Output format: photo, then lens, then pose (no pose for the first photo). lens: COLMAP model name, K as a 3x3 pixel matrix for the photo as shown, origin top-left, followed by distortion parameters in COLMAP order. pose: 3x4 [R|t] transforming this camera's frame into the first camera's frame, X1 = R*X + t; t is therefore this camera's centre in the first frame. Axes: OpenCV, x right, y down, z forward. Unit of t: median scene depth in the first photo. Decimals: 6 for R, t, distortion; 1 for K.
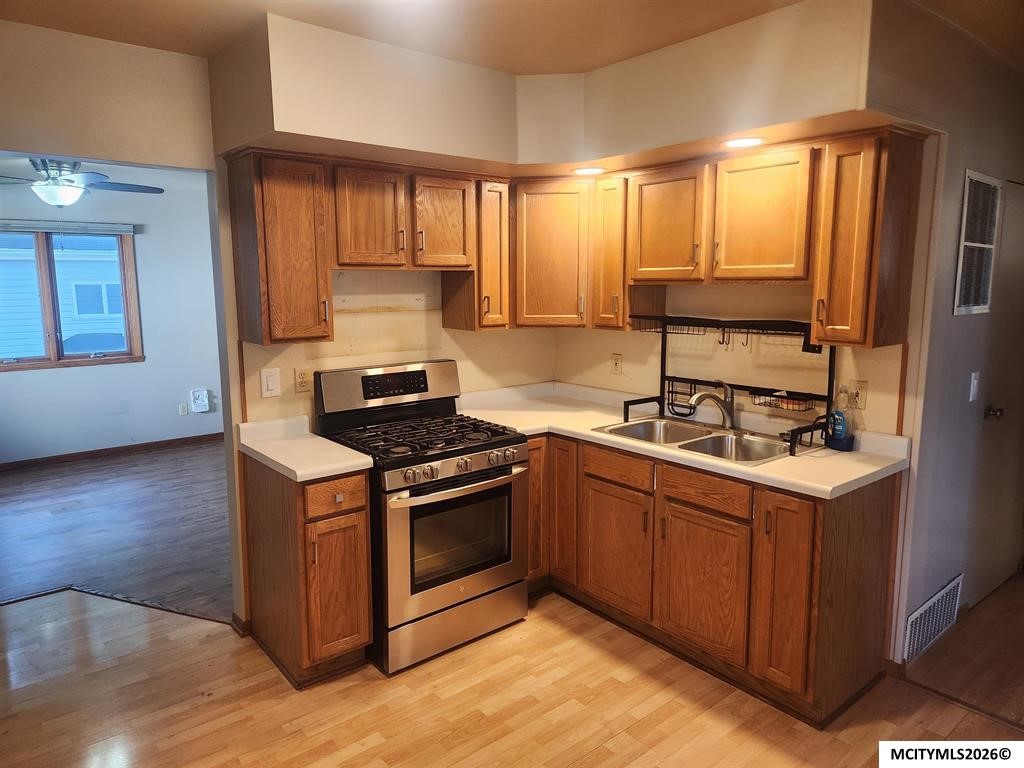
lens RADIAL K [[688.7, 0, 506.3], [0, 688.7, 377.4], [0, 0, 1]] dist [0.059511, -0.048436]
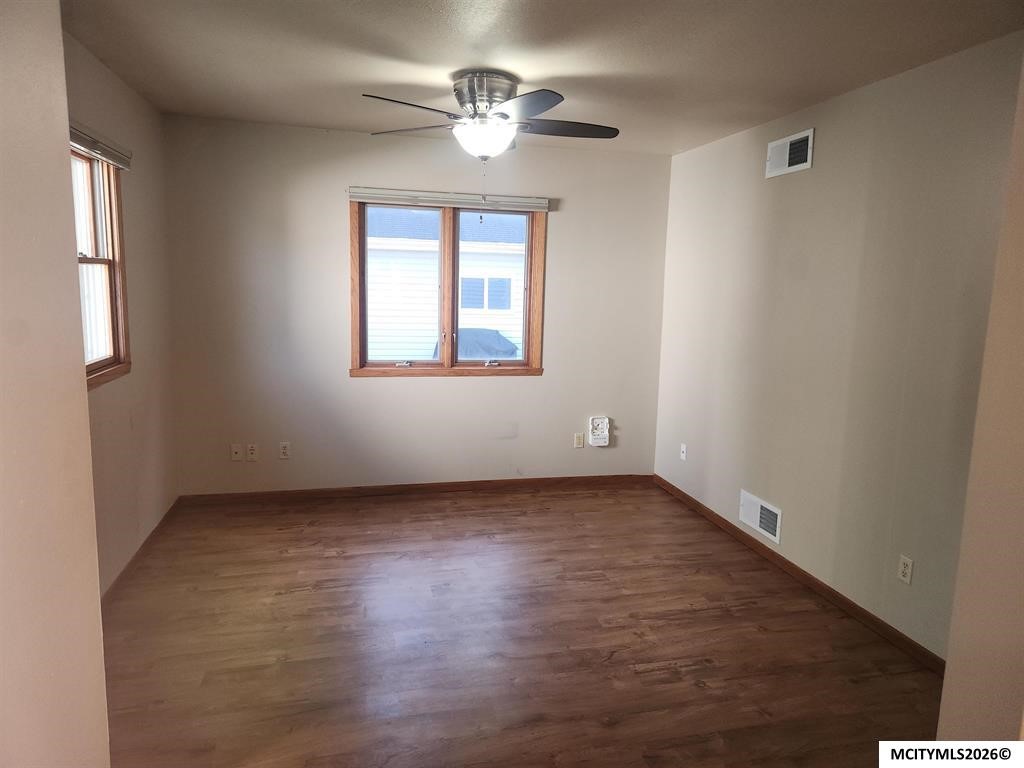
lens RADIAL K [[688.7, 0, 516.3], [0, 688.7, 382.0], [0, 0, 1]] dist [0.059511, -0.048436]
pose [[0.898931, 0.096792, -0.427263, -0.229993], [-0.095996, 0.995105, 0.023462, -0.032899], [0.427443, 0.019925, 0.903823, 0.311503]]
